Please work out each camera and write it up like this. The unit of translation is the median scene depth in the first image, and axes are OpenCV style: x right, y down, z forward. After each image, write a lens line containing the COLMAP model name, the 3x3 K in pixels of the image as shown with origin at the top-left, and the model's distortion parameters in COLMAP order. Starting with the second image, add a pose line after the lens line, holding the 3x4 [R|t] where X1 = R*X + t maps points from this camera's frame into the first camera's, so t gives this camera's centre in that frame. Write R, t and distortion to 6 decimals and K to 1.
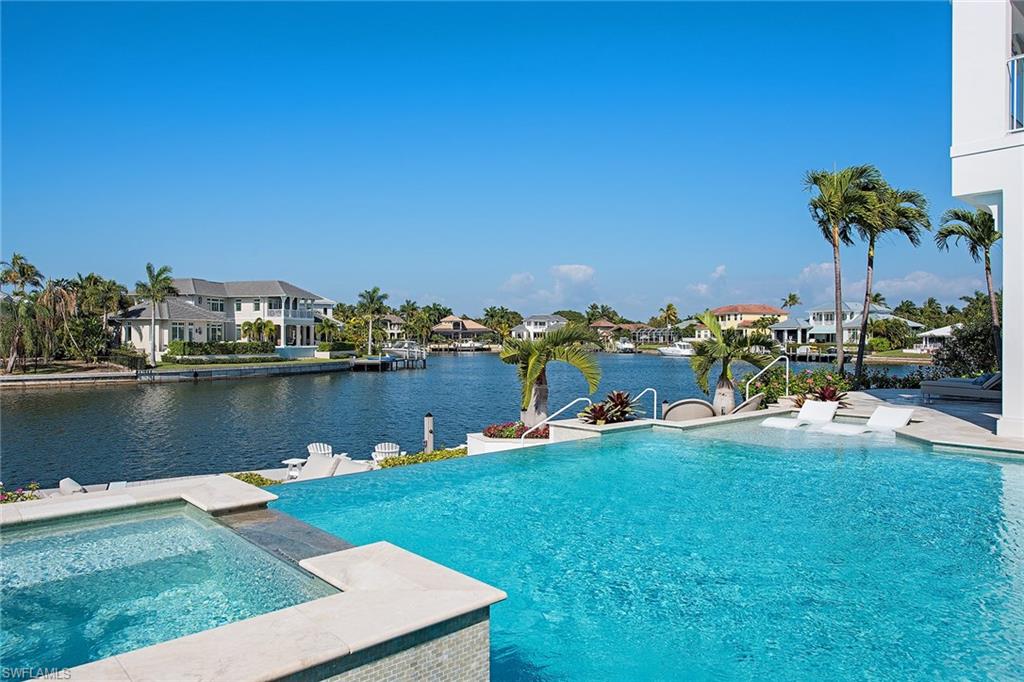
lens RADIAL K [[673.3, 0, 512.0], [0, 673.3, 341.0], [0, 0, 1]] dist [0.002533, 0.001160]
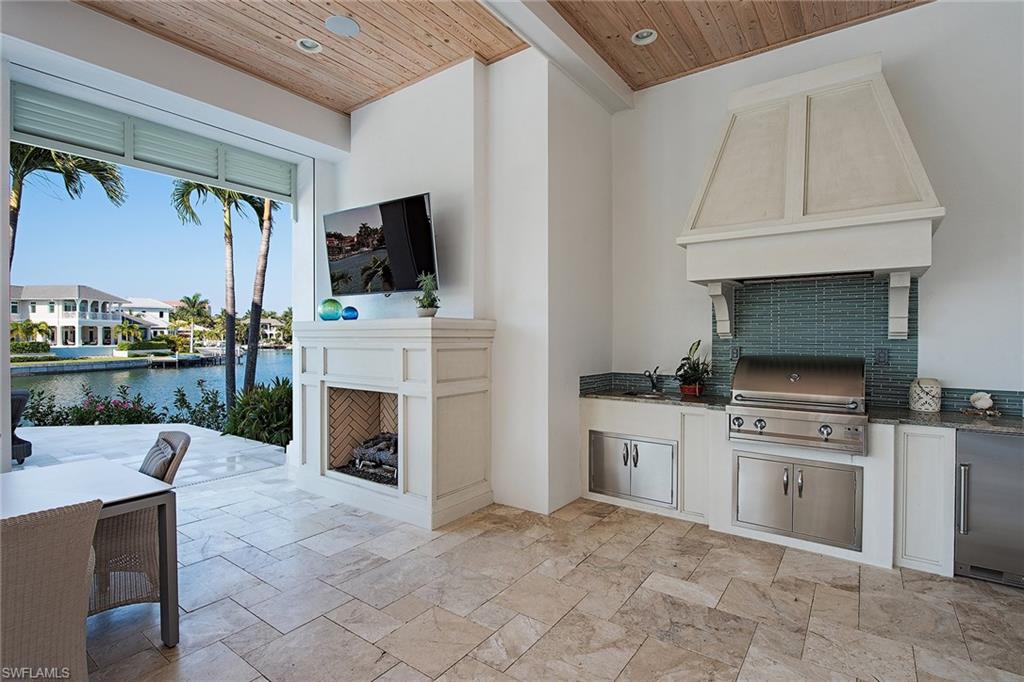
lens RADIAL K [[488.4, 0, 512.0], [0, 488.4, 341.0], [0, 0, 1]] dist [-0.011397, -0.000176]
pose [[0.975690, -0.001060, 0.219154, 0.167562], [0.000470, 0.999996, 0.002743, -0.001640], [-0.219156, -0.002573, 0.975686, 0.090067]]
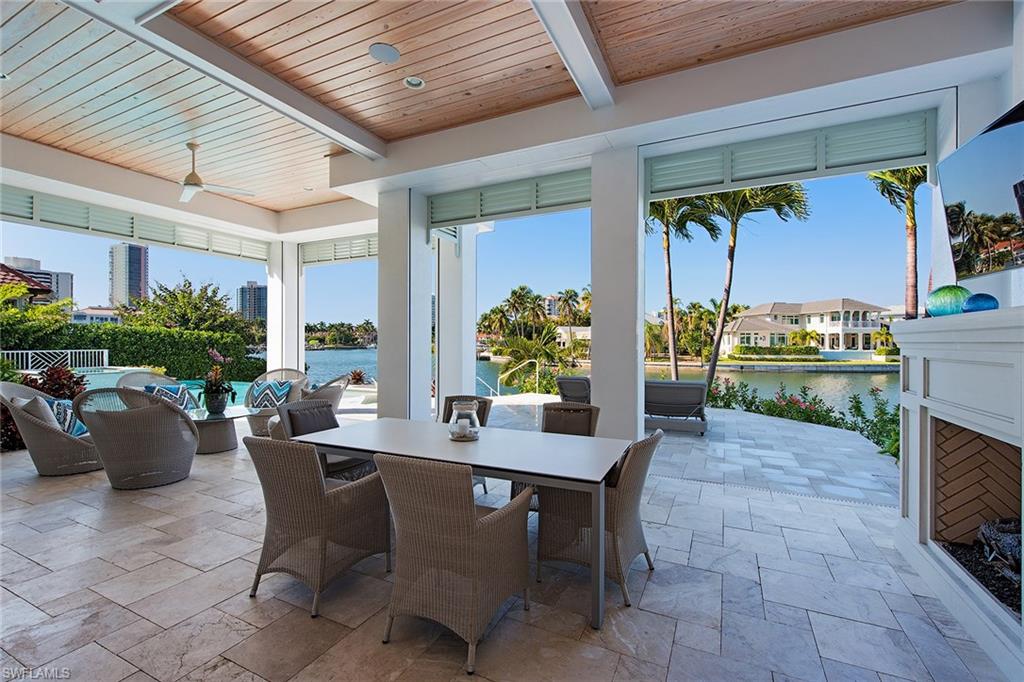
lens RADIAL K [[437.3, 0, 512.0], [0, 437.3, 341.0], [0, 0, 1]] dist [-0.000758, -0.000331]
pose [[0.389344, -0.000180, -0.921093, 0.176652], [-0.007706, 0.999964, -0.003453, -0.001683], [0.921060, 0.008442, 0.389328, 0.104413]]
